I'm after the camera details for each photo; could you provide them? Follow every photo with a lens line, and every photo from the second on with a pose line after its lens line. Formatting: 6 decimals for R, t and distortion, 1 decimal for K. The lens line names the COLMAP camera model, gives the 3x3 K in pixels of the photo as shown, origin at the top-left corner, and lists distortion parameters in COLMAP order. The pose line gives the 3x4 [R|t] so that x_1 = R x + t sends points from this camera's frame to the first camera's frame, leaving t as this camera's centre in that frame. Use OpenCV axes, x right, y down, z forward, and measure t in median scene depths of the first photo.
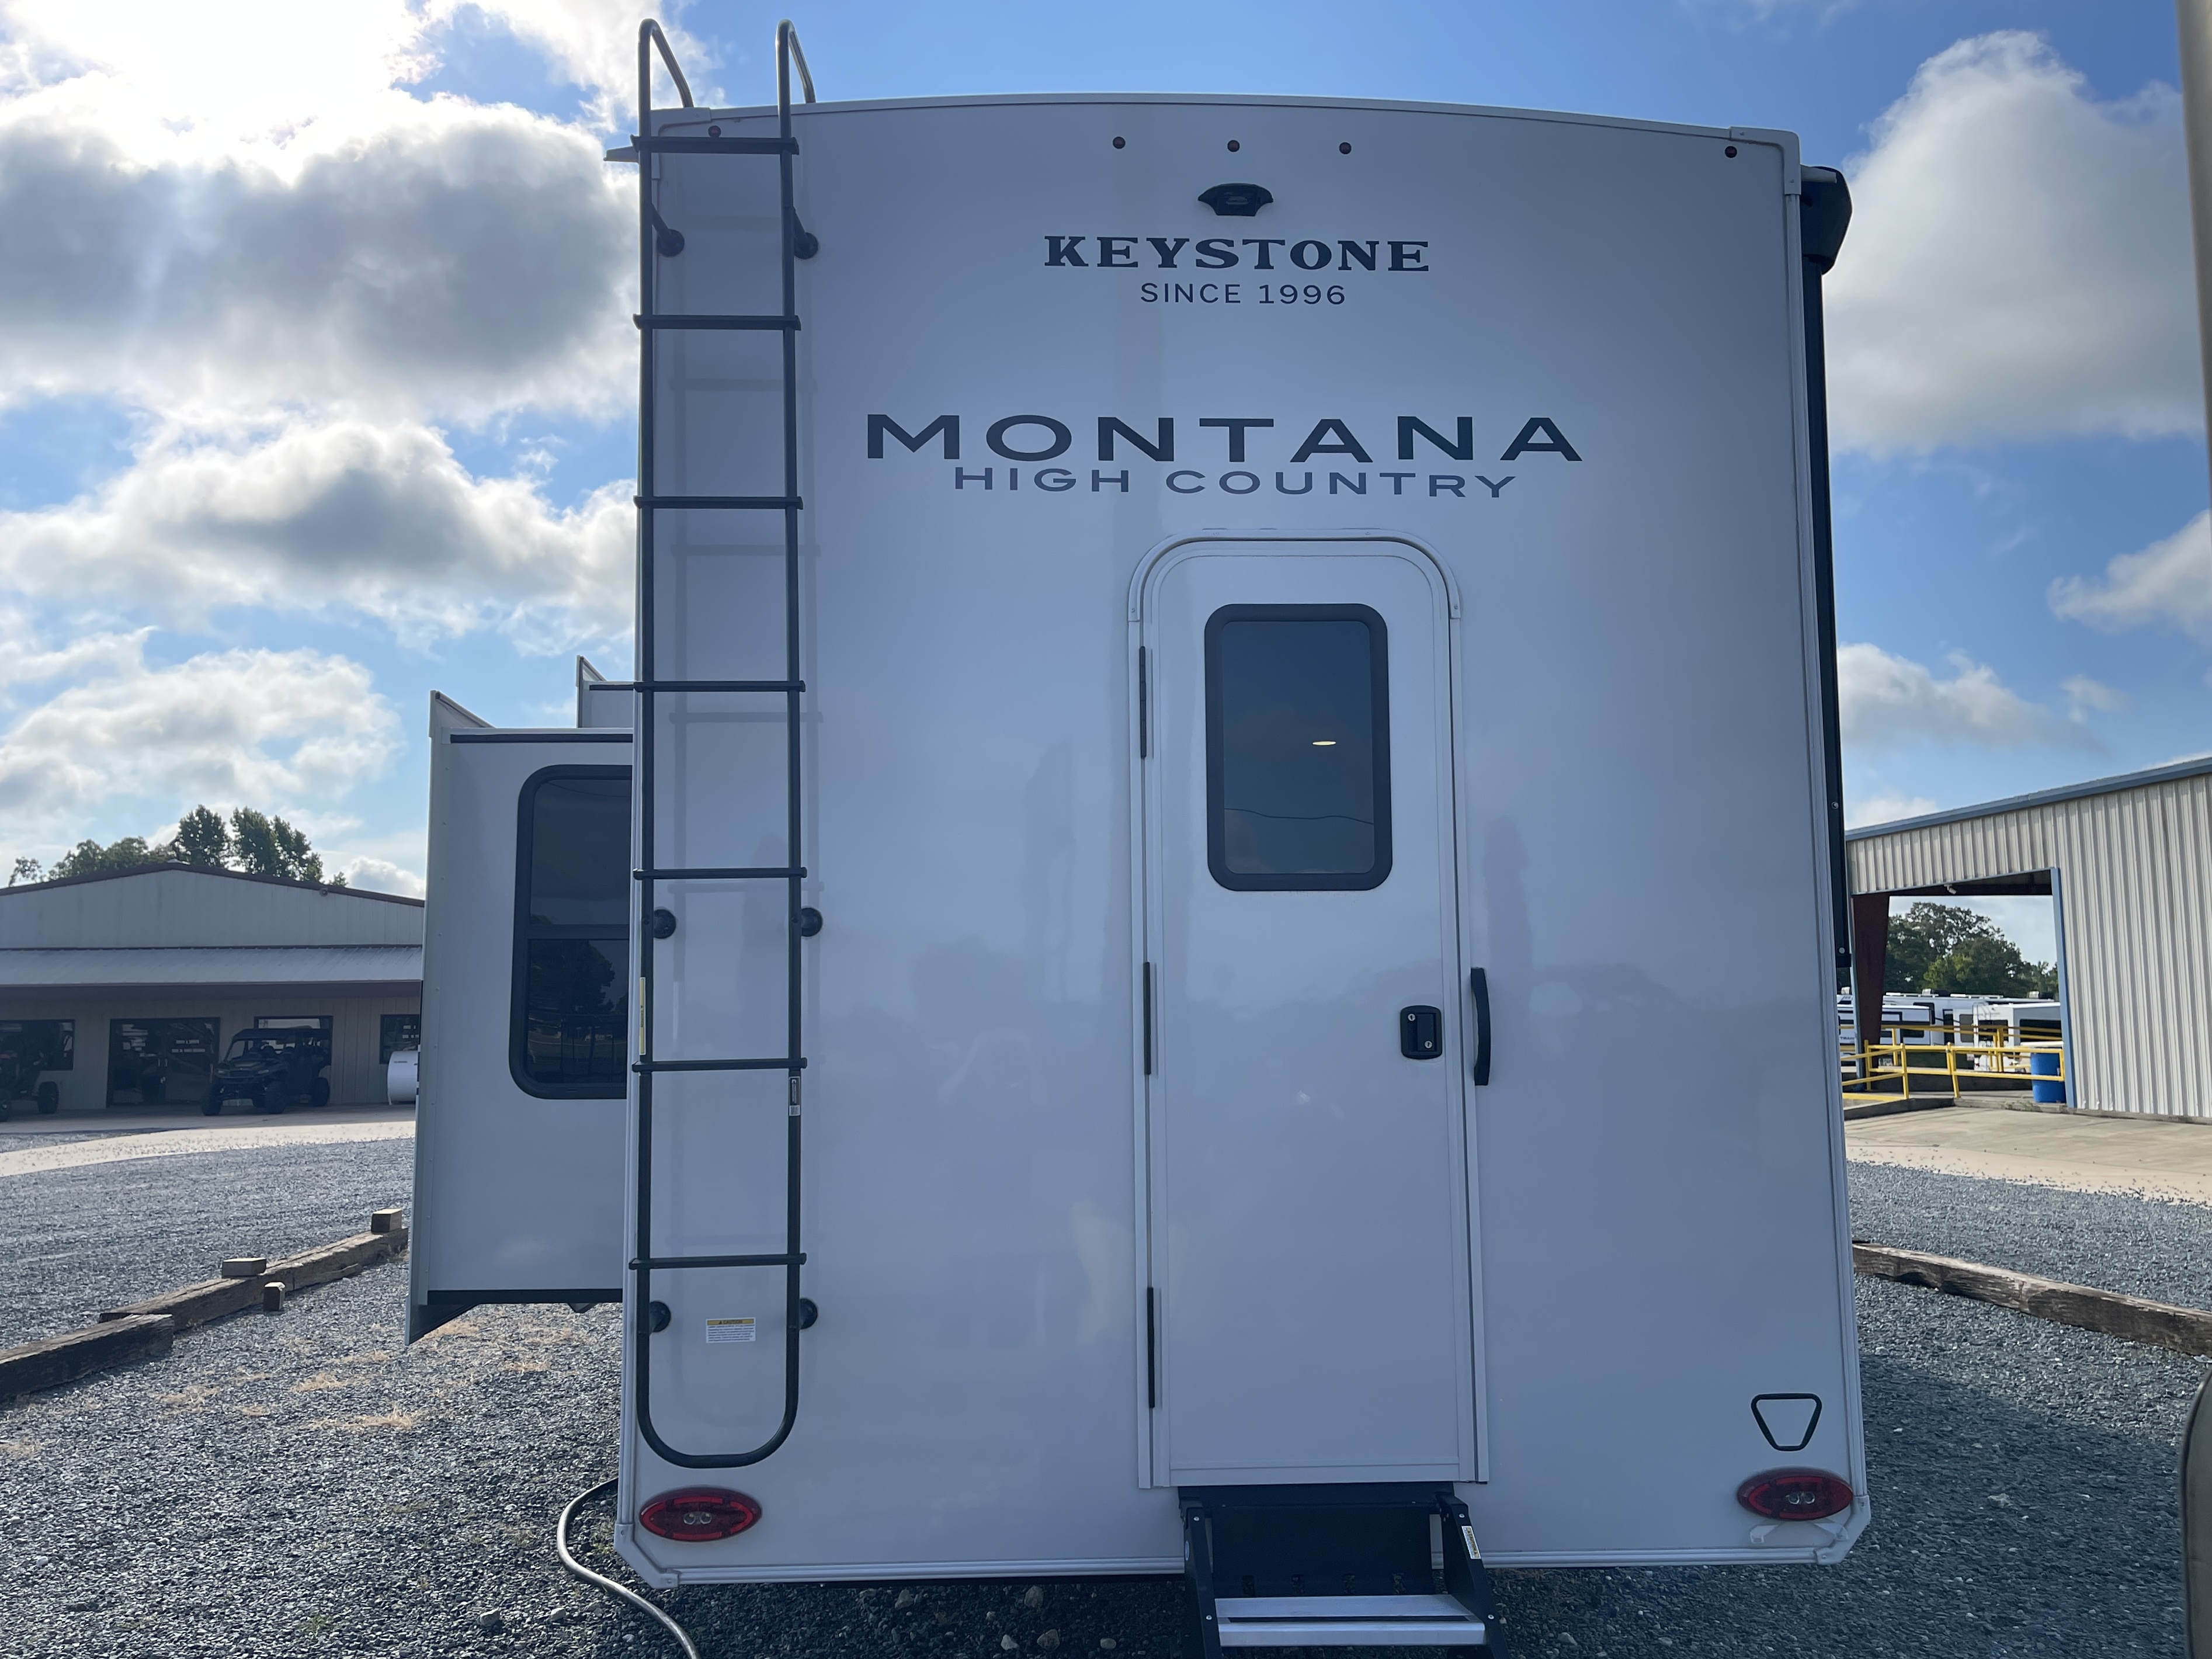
lens RADIAL K [[1610.9, 0, 1106.0], [0, 1610.9, 829.5], [0, 0, 1]] dist [0.064320, 0.001007]
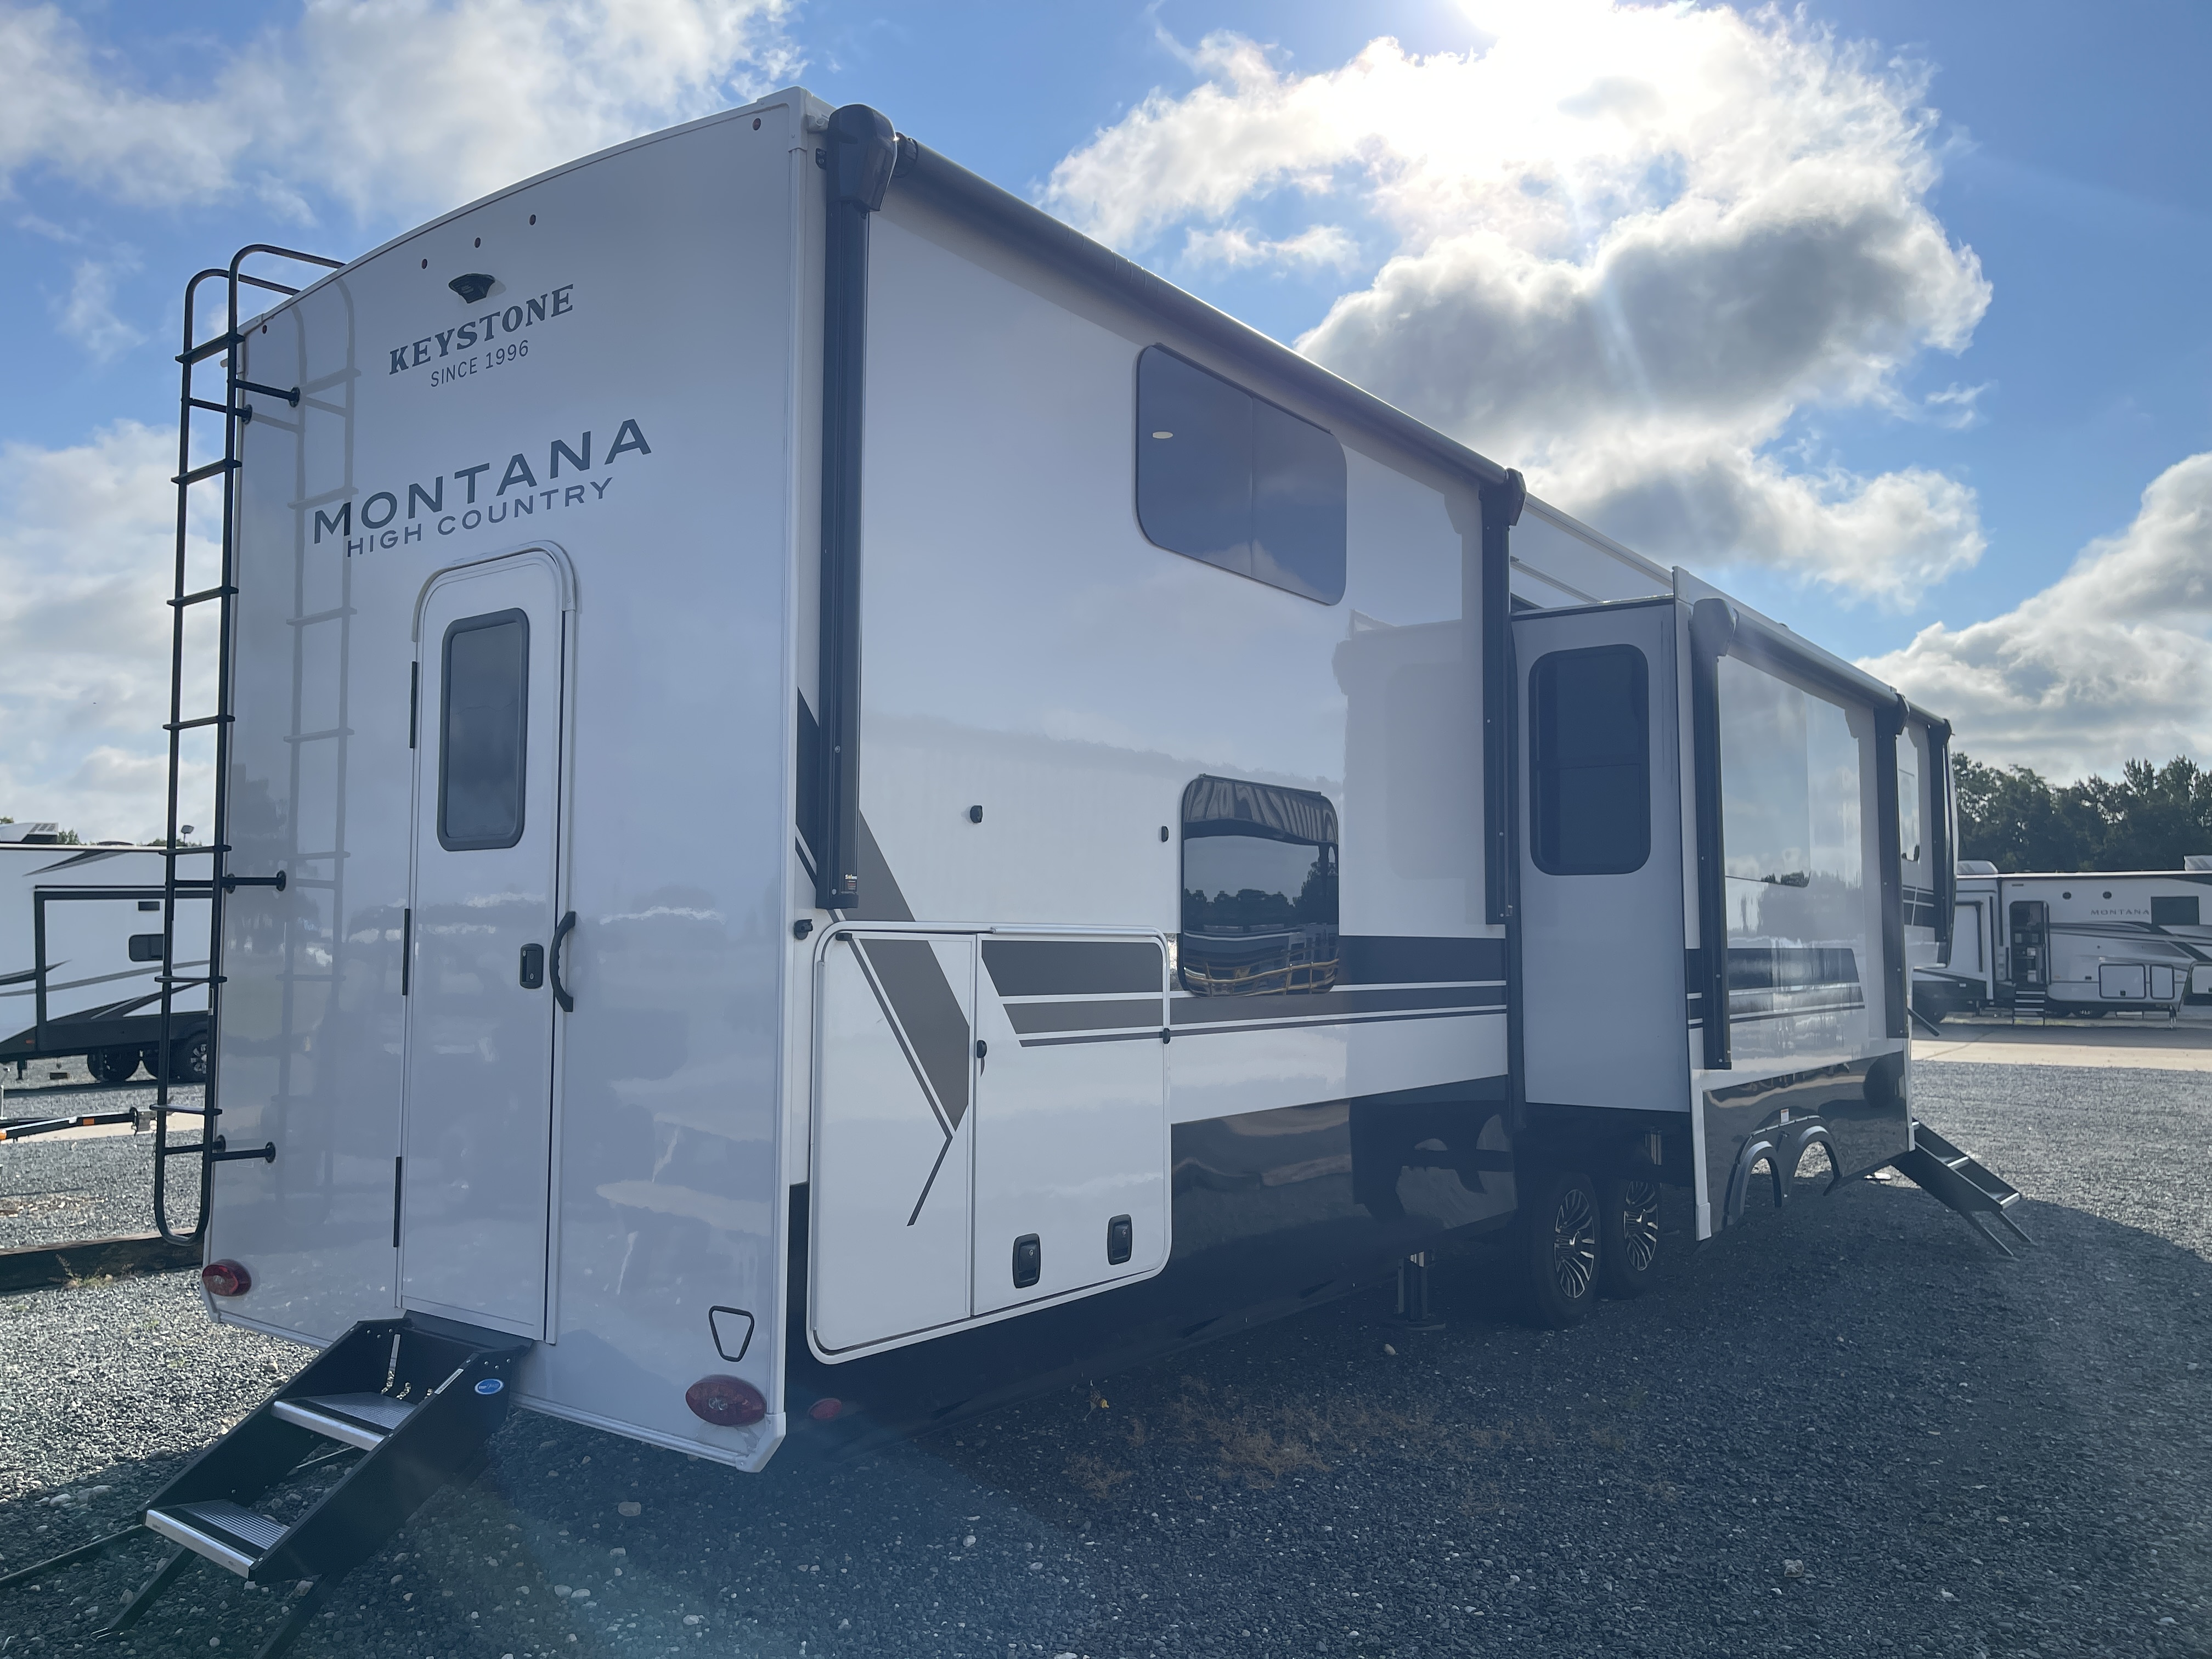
lens RADIAL K [[1610.8, 0, 1106.0], [0, 1610.8, 829.5], [0, 0, 1]] dist [0.064320, 0.001007]
pose [[0.774564, -0.035466, -0.631500, 1.227947], [0.049635, 0.998756, 0.004788, 0.039058], [0.630545, -0.035053, 0.775361, 0.332209]]
